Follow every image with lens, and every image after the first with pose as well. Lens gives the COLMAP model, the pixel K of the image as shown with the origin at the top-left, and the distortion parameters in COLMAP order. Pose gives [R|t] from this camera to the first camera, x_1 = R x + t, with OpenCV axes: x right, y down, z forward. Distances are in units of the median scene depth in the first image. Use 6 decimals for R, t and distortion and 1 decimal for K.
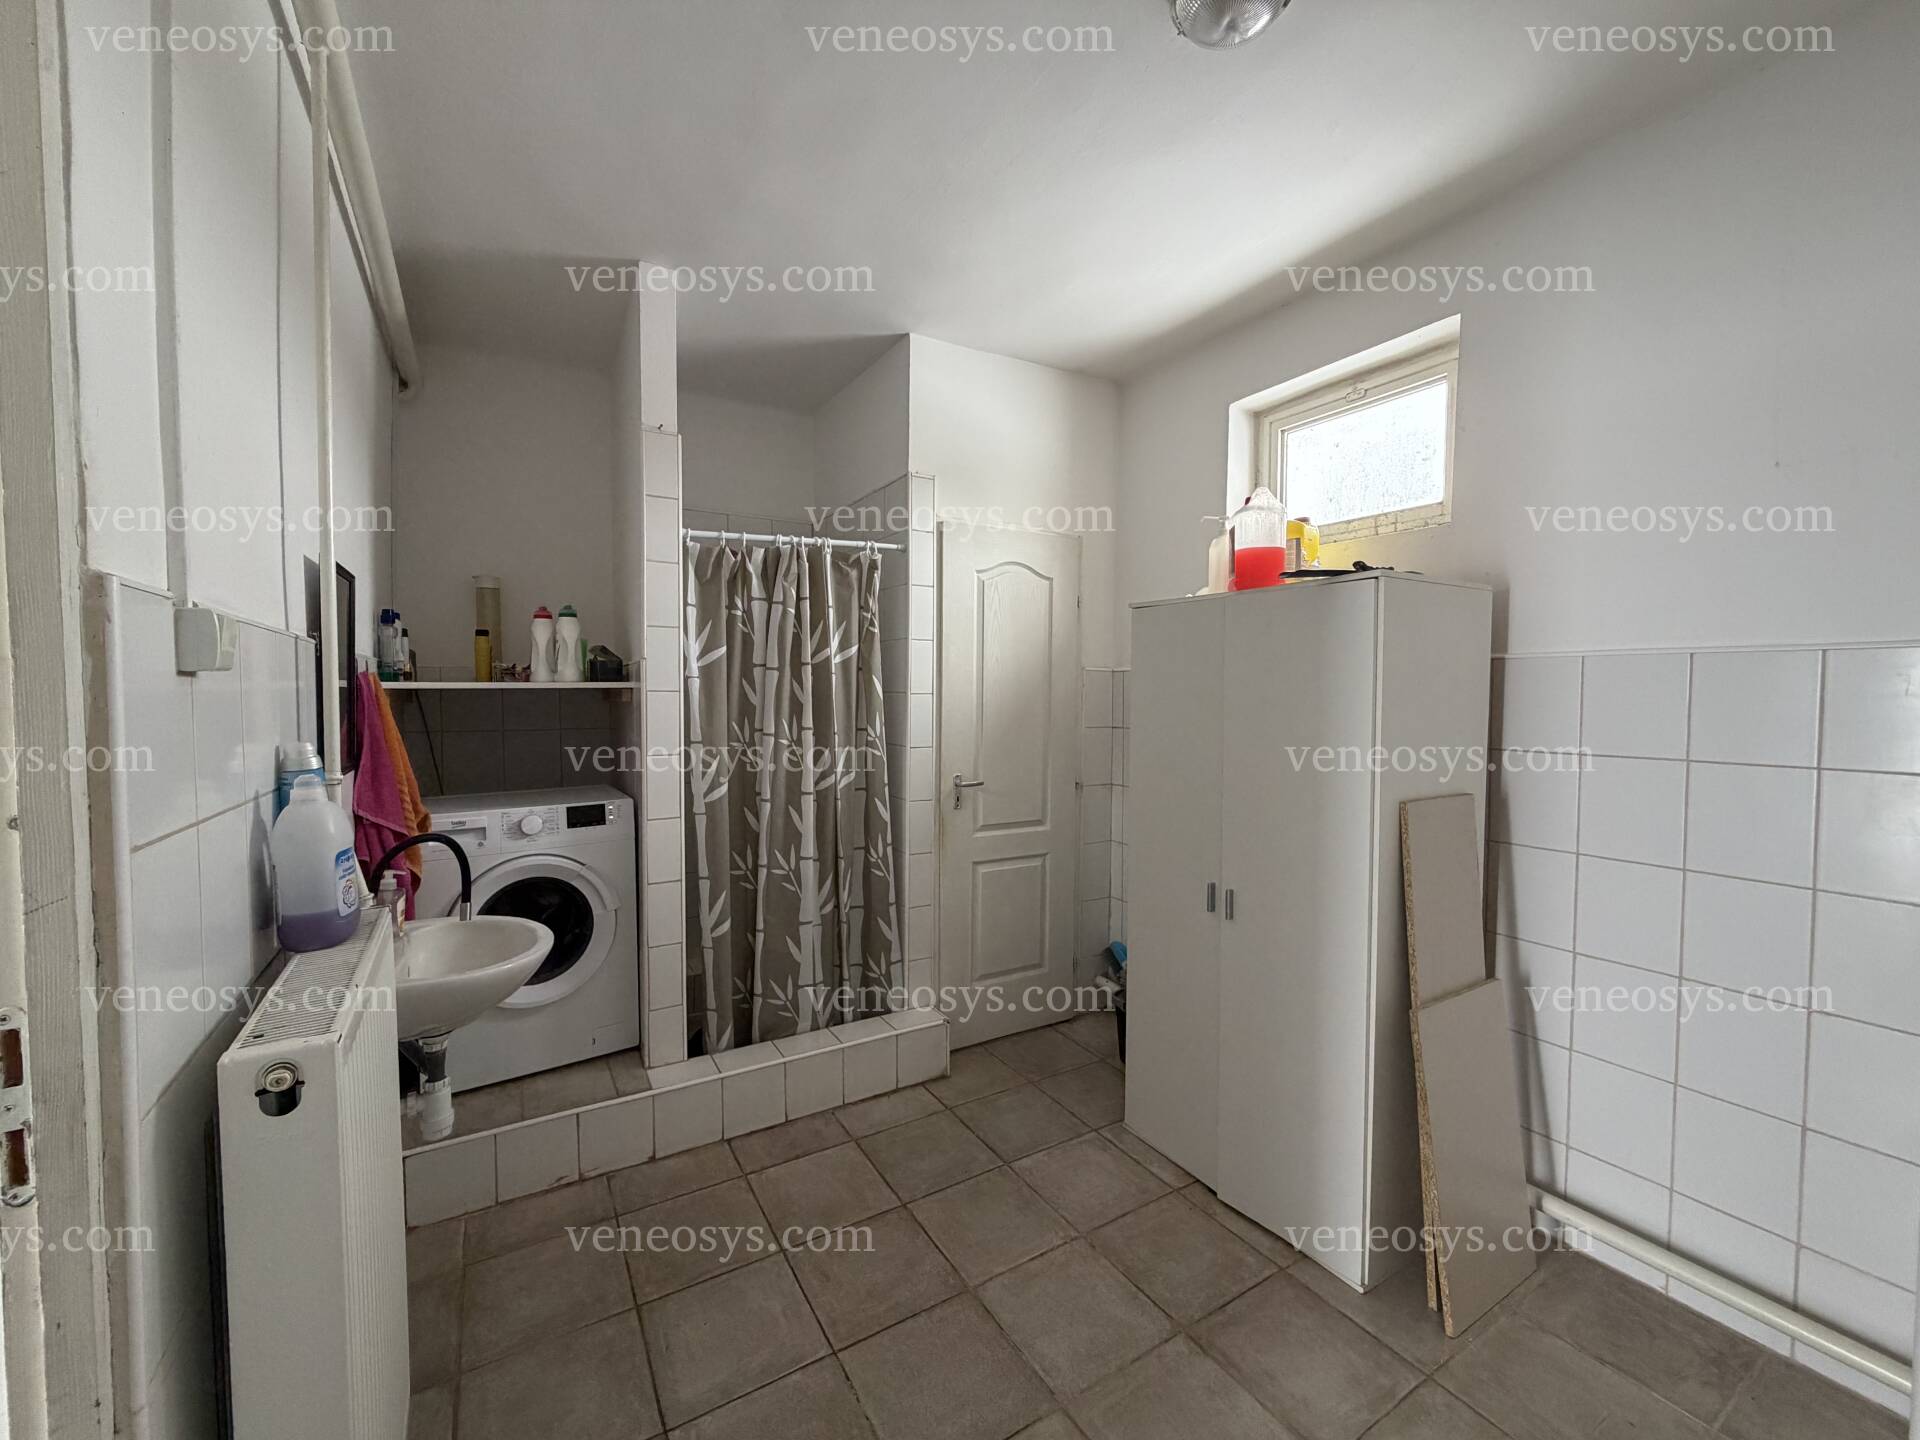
lens RADIAL K [[763.6, 0, 948.0], [0, 763.6, 721.7], [0, 0, 1]] dist [0.000207, 0.000342]
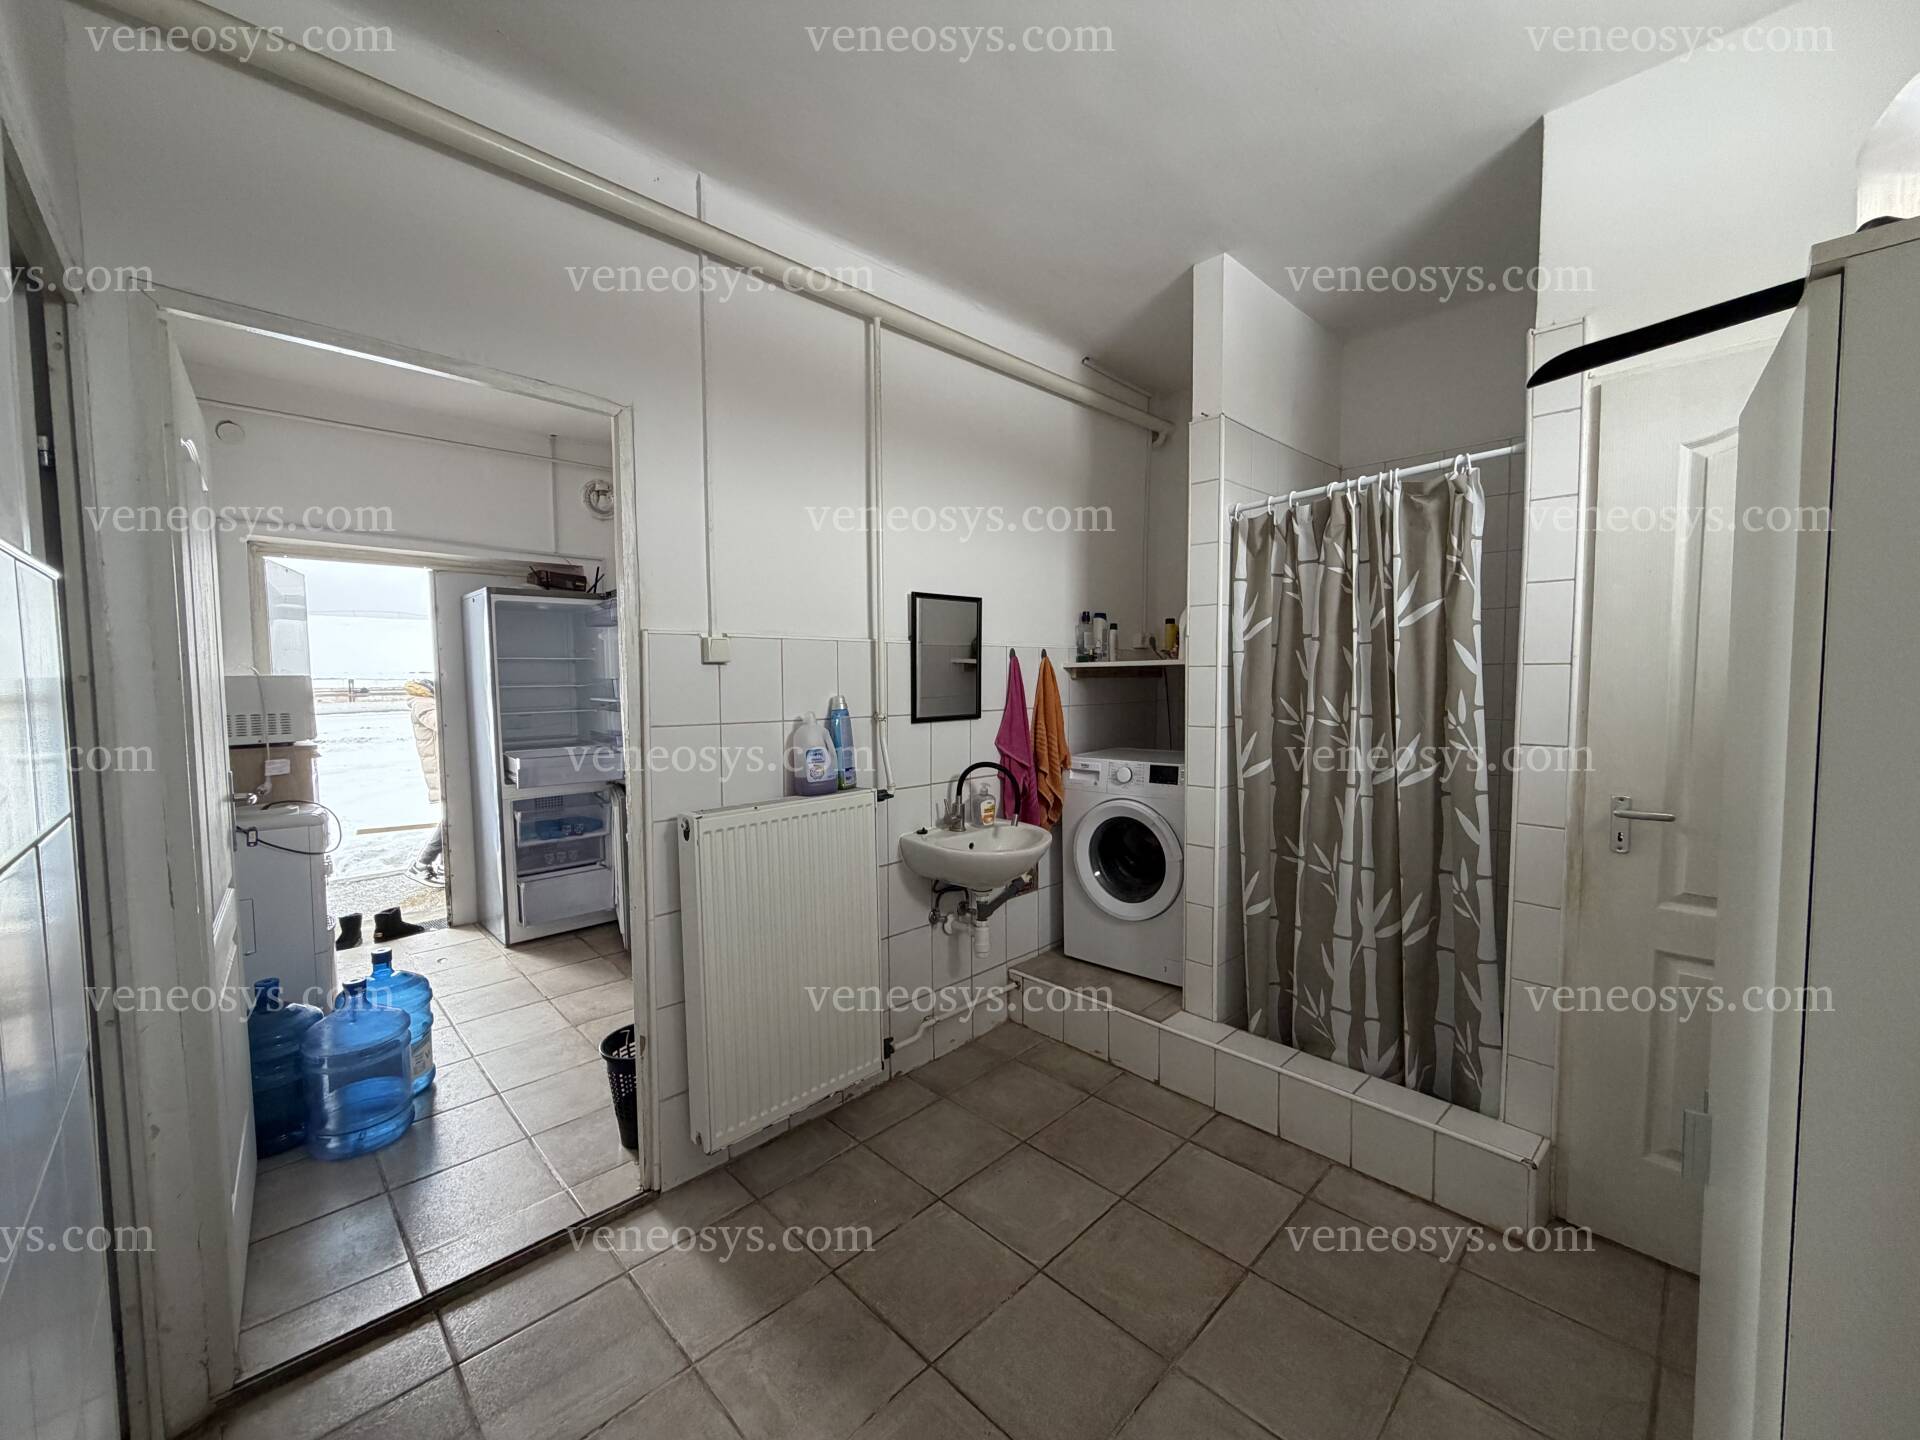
lens RADIAL K [[763.6, 0, 953.4], [0, 763.6, 717.7], [0, 0, 1]] dist [0.000207, 0.000342]
pose [[0.230963, 0.051789, -0.971583, 0.537140], [-0.025240, 0.998565, 0.047227, -0.009567], [0.972635, 0.013615, 0.231939, 0.387606]]
